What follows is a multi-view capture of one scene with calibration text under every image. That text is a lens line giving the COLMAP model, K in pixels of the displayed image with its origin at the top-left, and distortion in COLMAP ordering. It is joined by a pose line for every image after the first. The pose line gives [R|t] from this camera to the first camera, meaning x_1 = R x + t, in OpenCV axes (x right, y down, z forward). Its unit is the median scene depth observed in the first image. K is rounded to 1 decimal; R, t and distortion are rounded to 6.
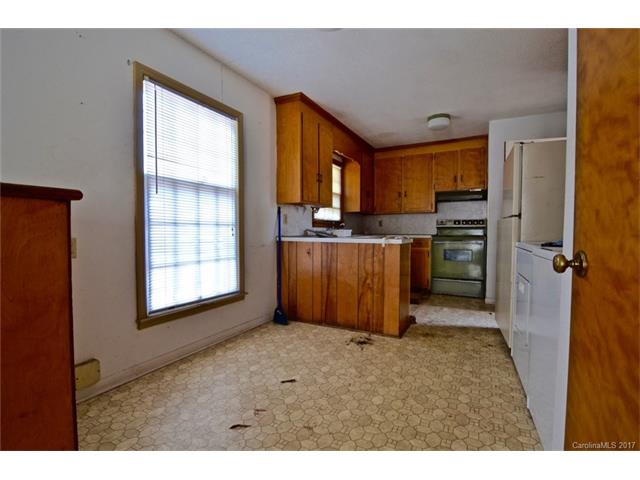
lens RADIAL K [[326.2, 0, 318.4], [0, 326.2, 241.8], [0, 0, 1]] dist [-0.000858, 0.000152]
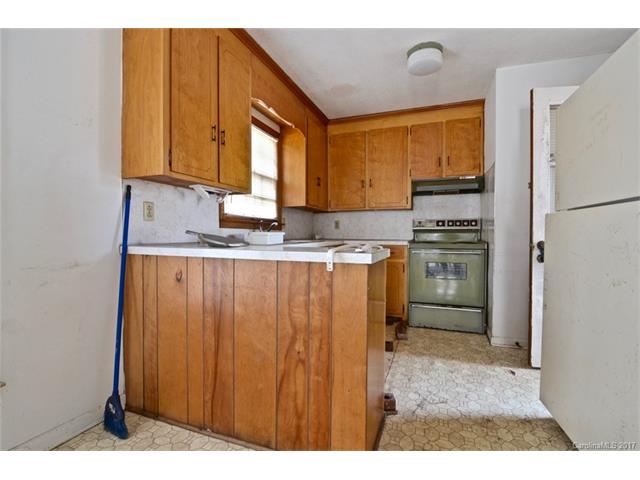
lens RADIAL K [[326.2, 0, 319.6], [0, 326.2, 238.3], [0, 0, 1]] dist [-0.000858, 0.000152]
pose [[0.993134, 0.001639, 0.116967, 0.106307], [0.001187, 0.999709, -0.024085, -0.013239], [-0.116972, 0.024059, 0.992844, 0.448490]]
